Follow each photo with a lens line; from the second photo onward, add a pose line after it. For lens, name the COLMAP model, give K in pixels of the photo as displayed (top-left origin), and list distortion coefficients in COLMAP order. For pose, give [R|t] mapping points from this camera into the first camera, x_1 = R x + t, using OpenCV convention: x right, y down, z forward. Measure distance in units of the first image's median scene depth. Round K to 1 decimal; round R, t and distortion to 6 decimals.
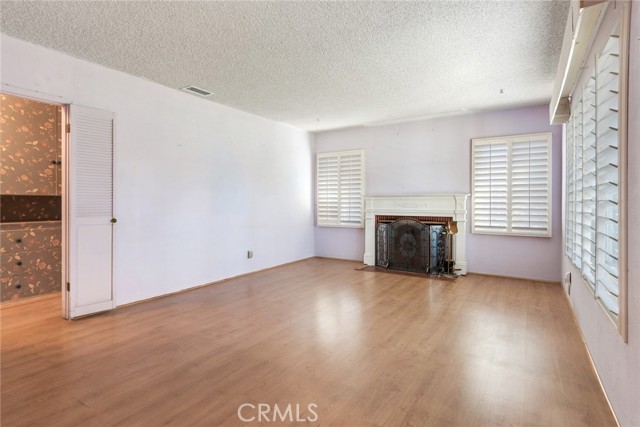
lens RADIAL K [[332.7, 0, 321.7], [0, 332.7, 204.2], [0, 0, 1]] dist [0.001960, -0.000038]
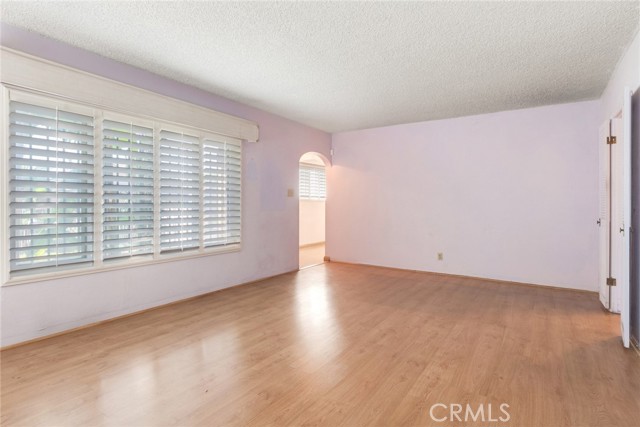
lens RADIAL K [[332.7, 0, 321.7], [0, 332.7, 204.2], [0, 0, 1]] dist [0.001960, -0.000038]
pose [[-0.999733, -0.003195, 0.022883, 0.031137], [-0.003106, 0.999987, 0.003928, -0.007047], [-0.022896, 0.003856, -0.999730, 1.121155]]
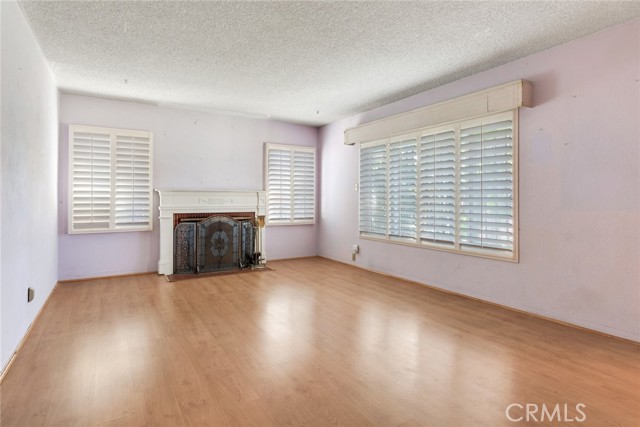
lens RADIAL K [[343.8, 0, 309.7], [0, 343.8, 197.7], [0, 0, 1]] dist [0.034819, -0.000076]
pose [[0.460953, 0.002558, 0.887421, -0.495761], [0.001823, 0.999991, -0.003829, -0.003292], [-0.887423, 0.003383, 0.460944, 0.312787]]
